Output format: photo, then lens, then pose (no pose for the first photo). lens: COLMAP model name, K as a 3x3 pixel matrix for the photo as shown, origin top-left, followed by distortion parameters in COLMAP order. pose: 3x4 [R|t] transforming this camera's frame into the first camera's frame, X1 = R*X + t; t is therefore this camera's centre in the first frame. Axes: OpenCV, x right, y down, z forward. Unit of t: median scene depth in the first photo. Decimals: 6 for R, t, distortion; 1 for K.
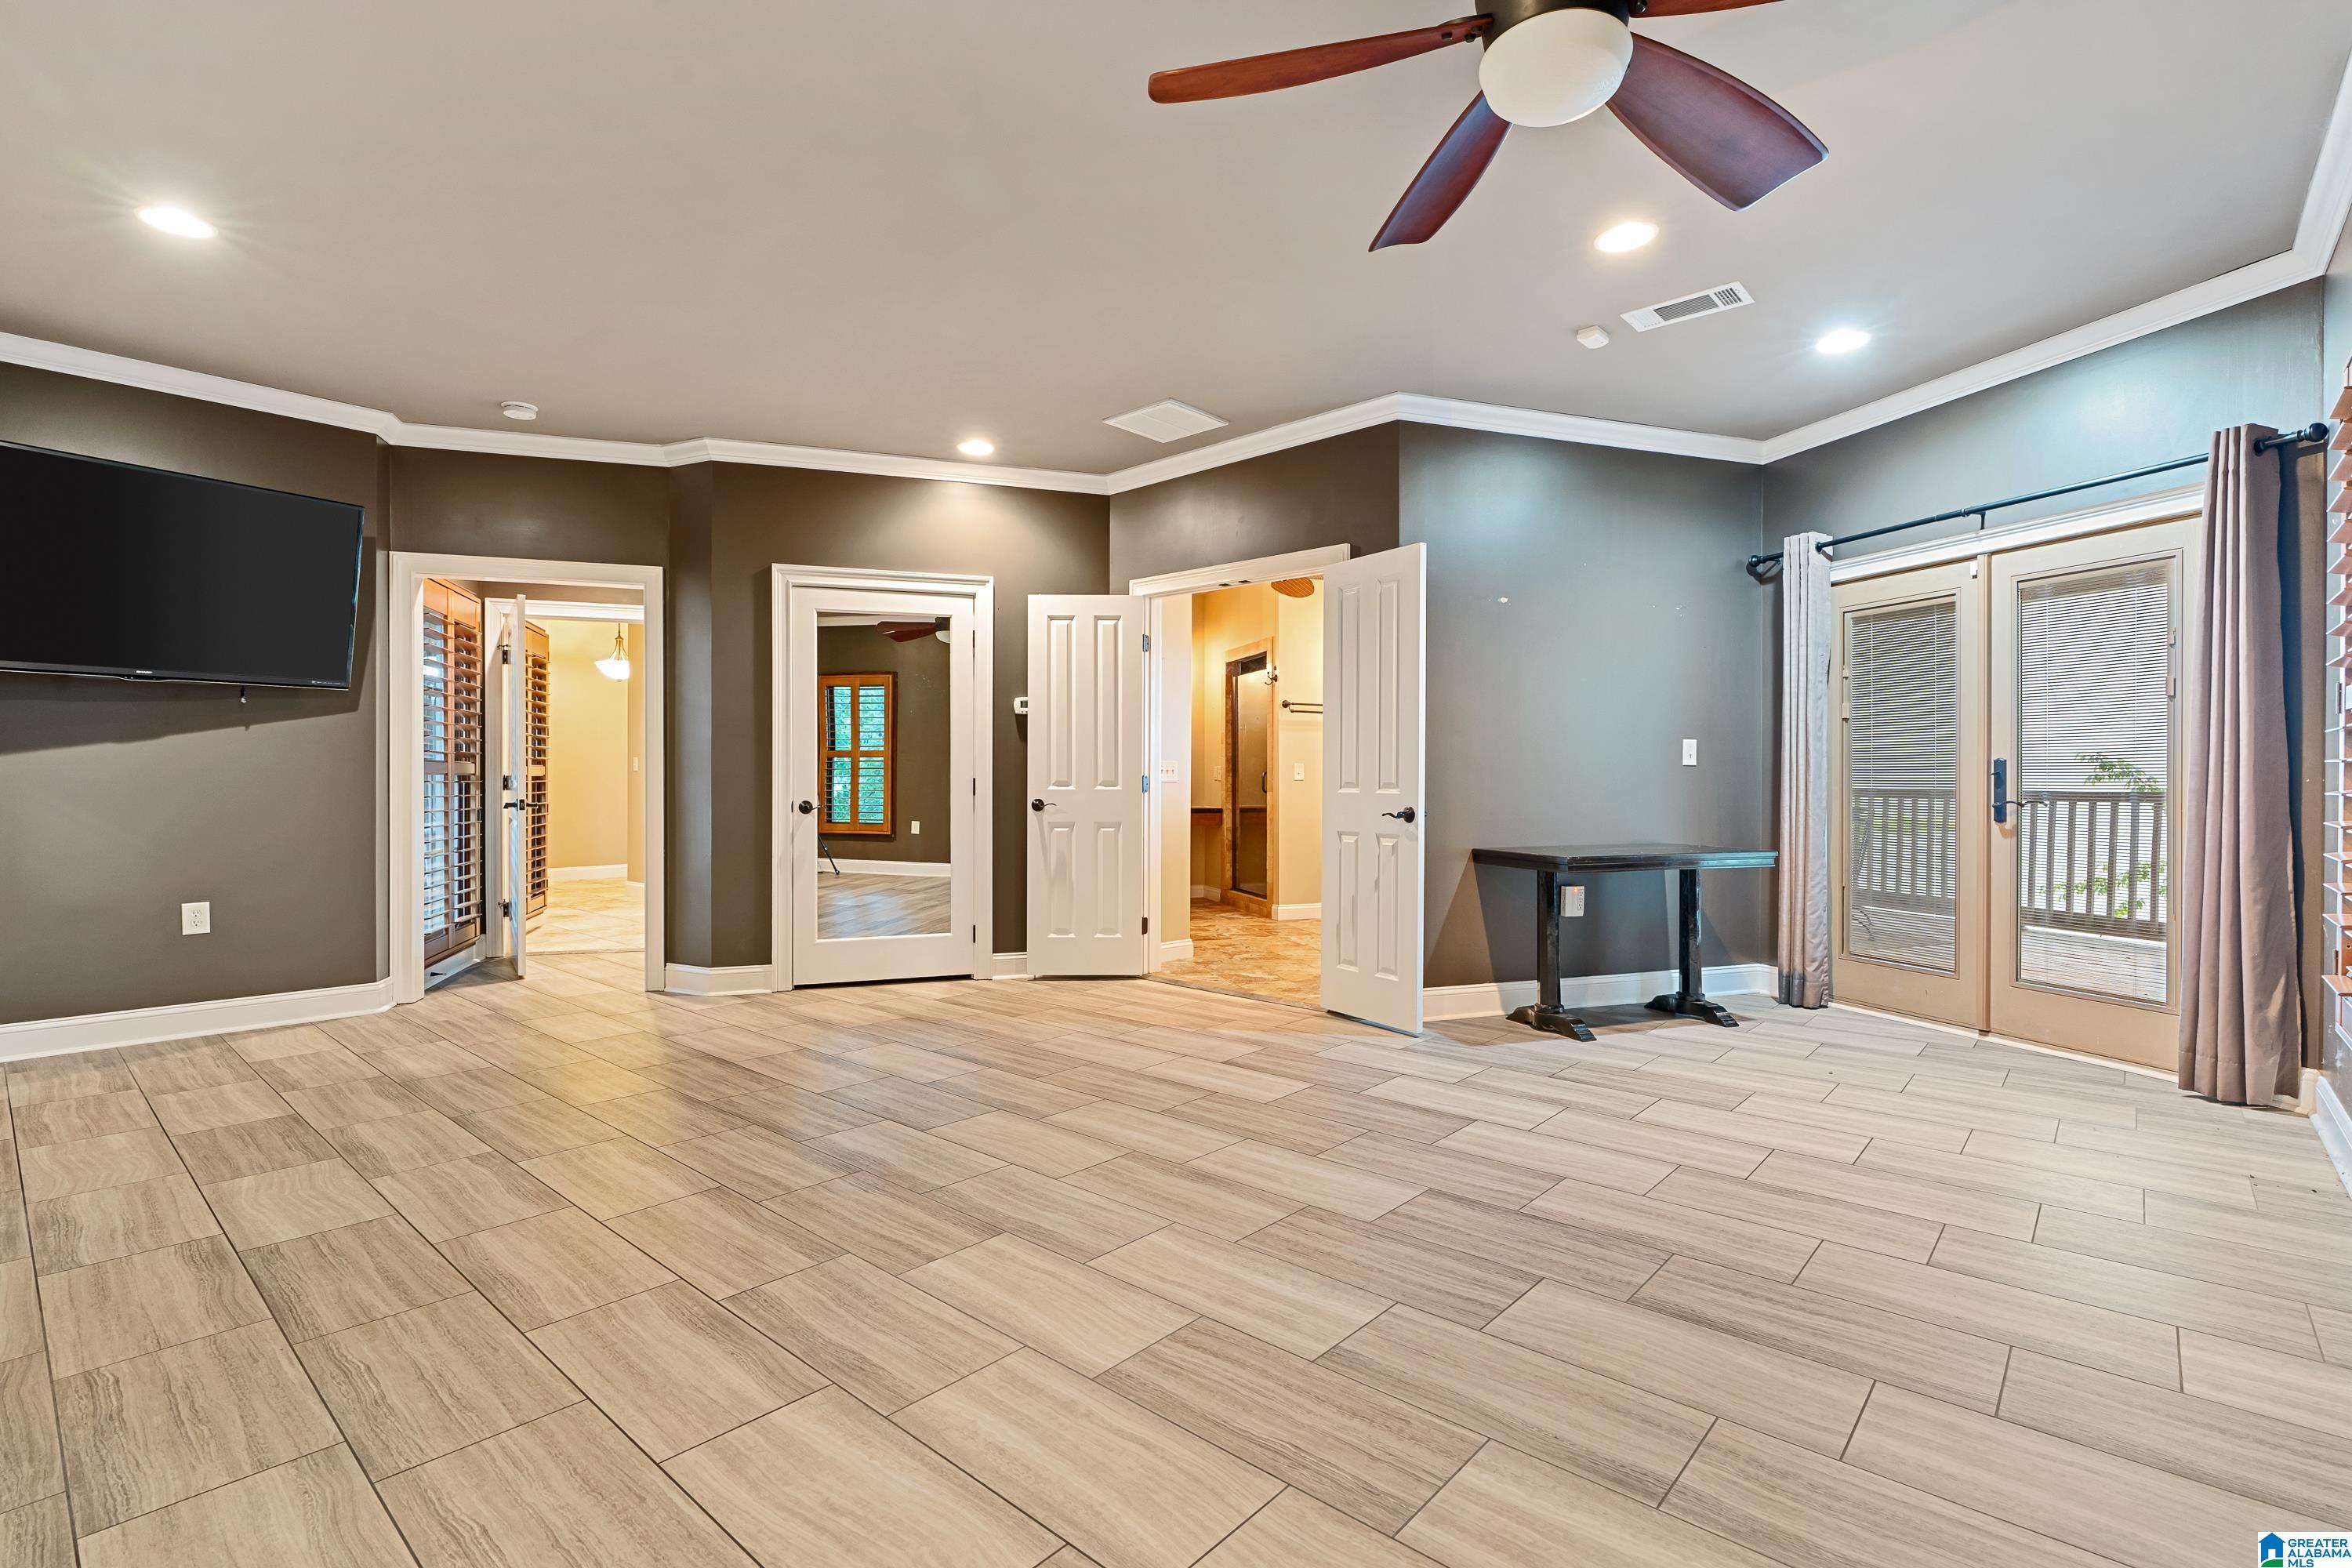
lens RADIAL K [[1085.8, 0, 1181.5], [0, 1085.8, 796.2], [0, 0, 1]] dist [-0.004953, 0.000597]
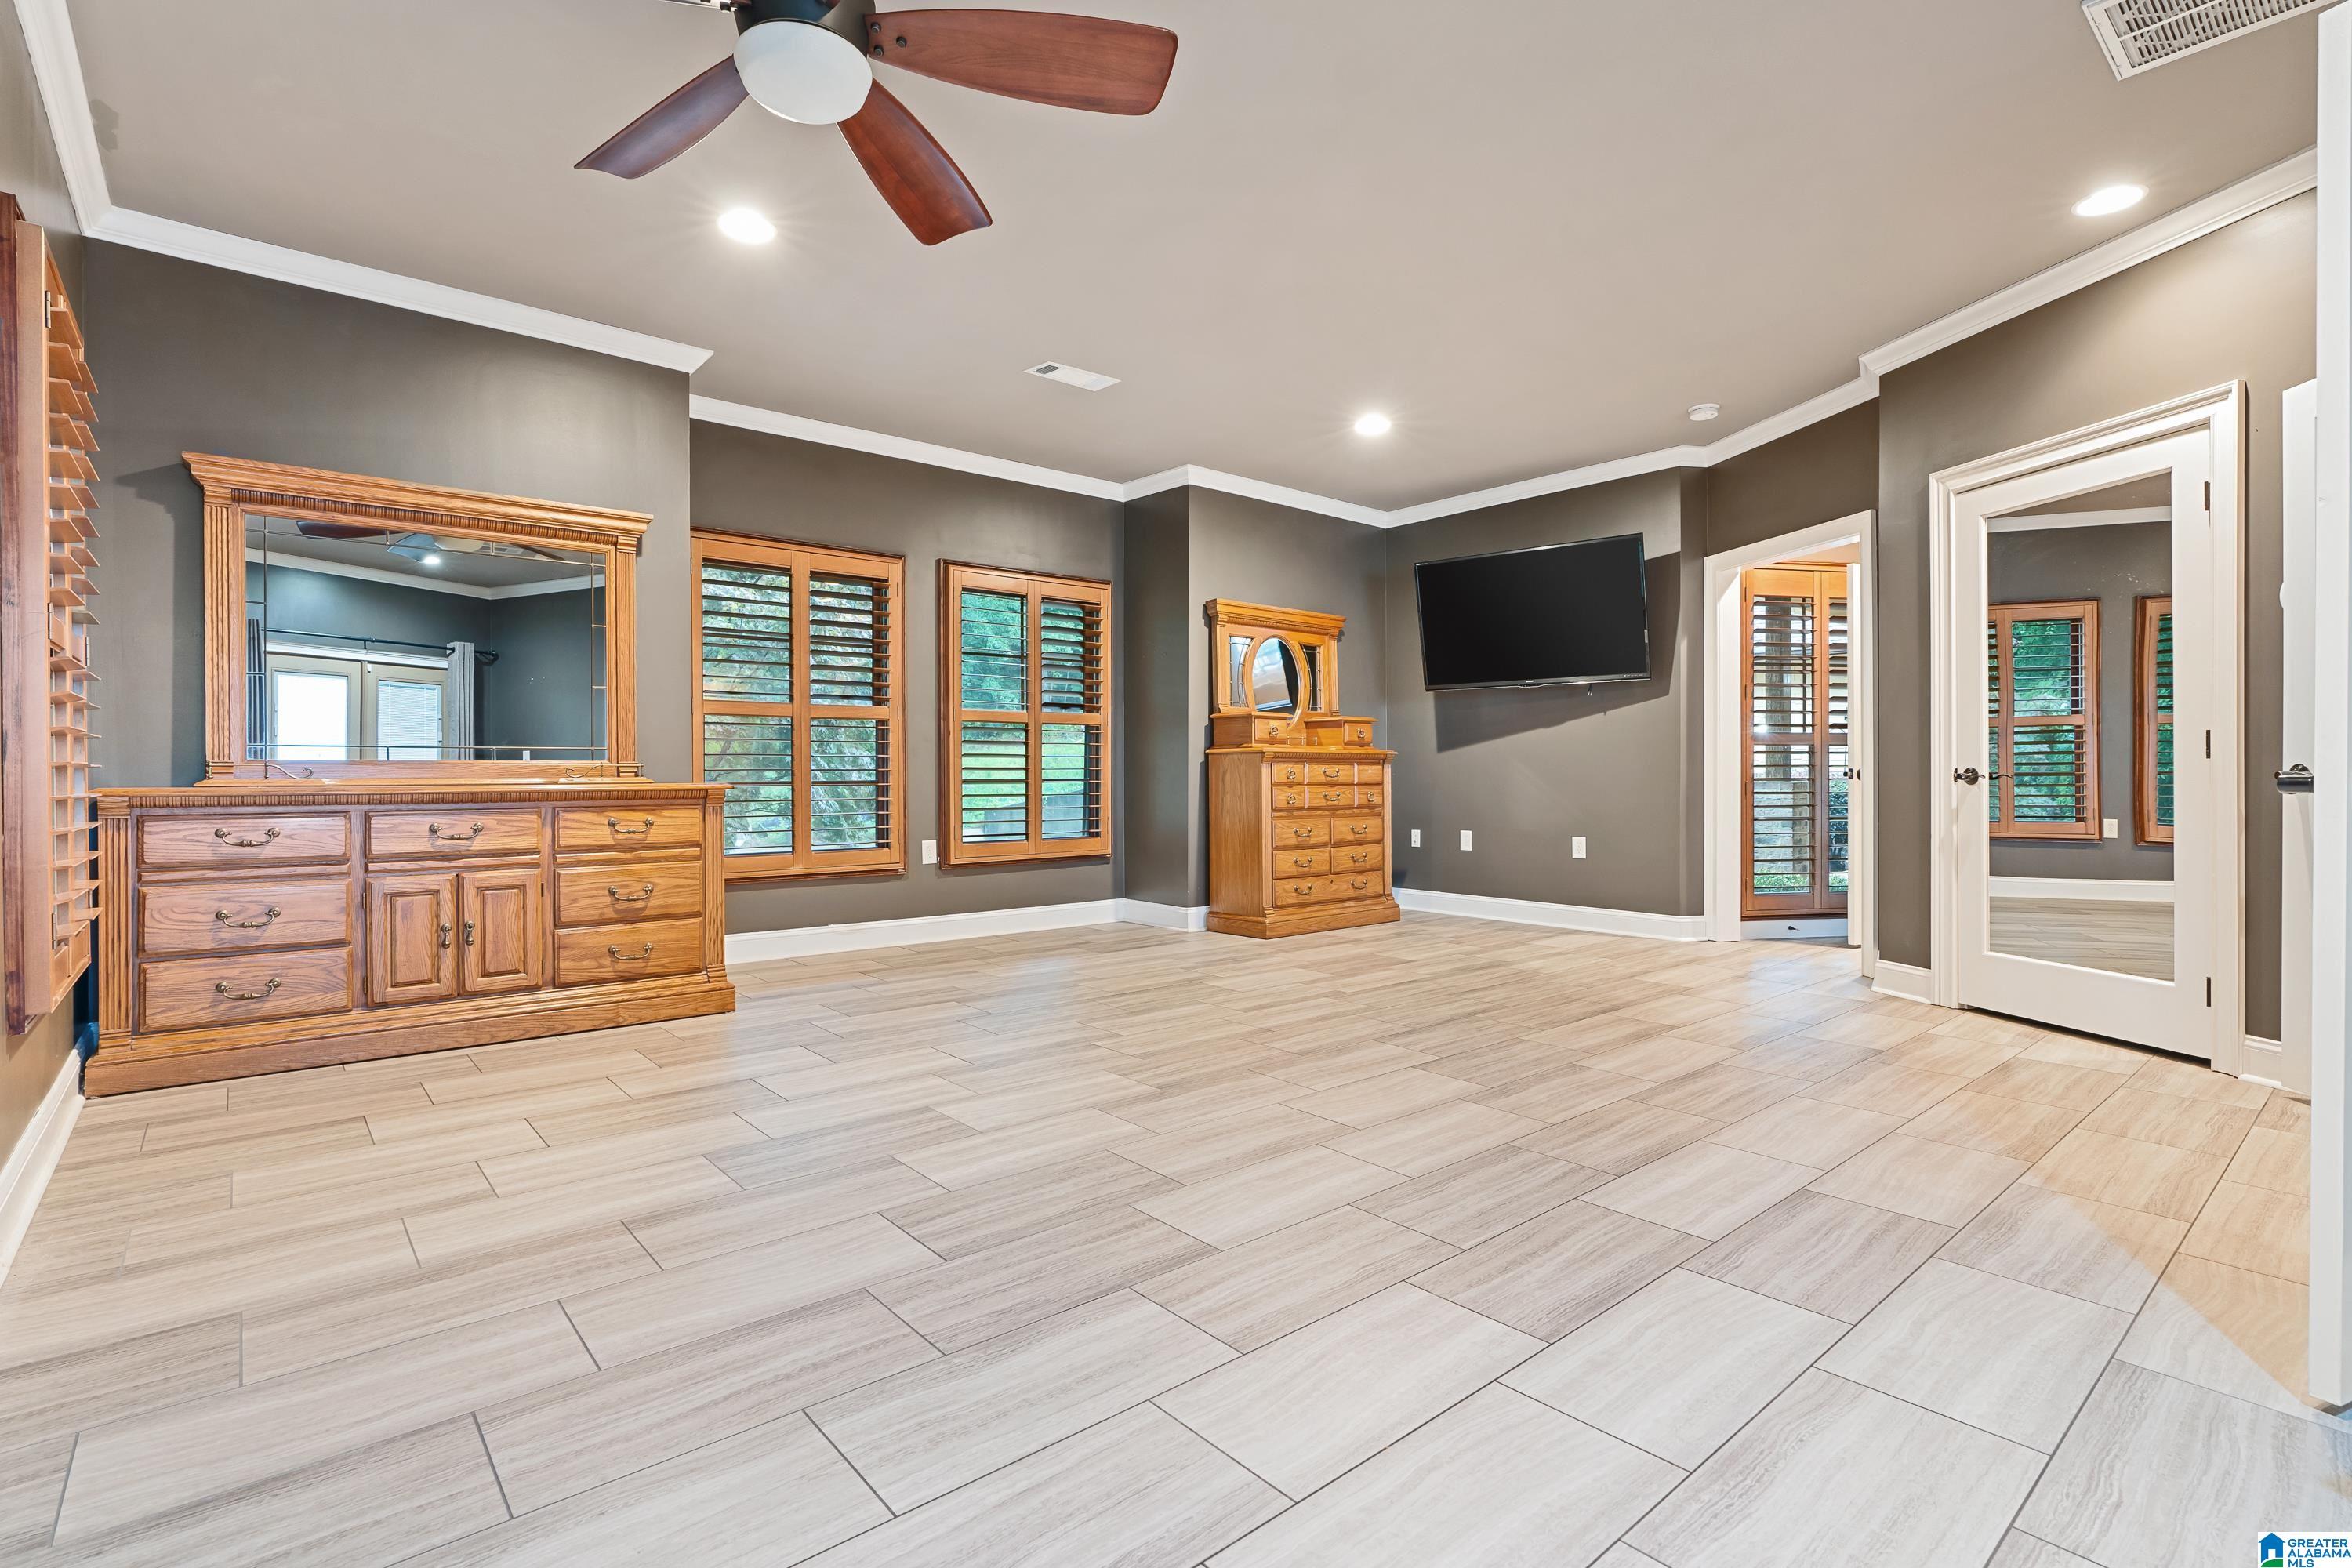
lens RADIAL K [[1130.2, 0, 1195.9], [0, 1130.2, 783.8], [0, 0, 1]] dist [-0.004587, -0.000596]
pose [[-0.143104, 0.007045, -0.989683, 0.878587], [-0.013982, 0.999860, 0.009139, 0.027745], [0.989609, 0.015146, -0.142986, 0.954235]]
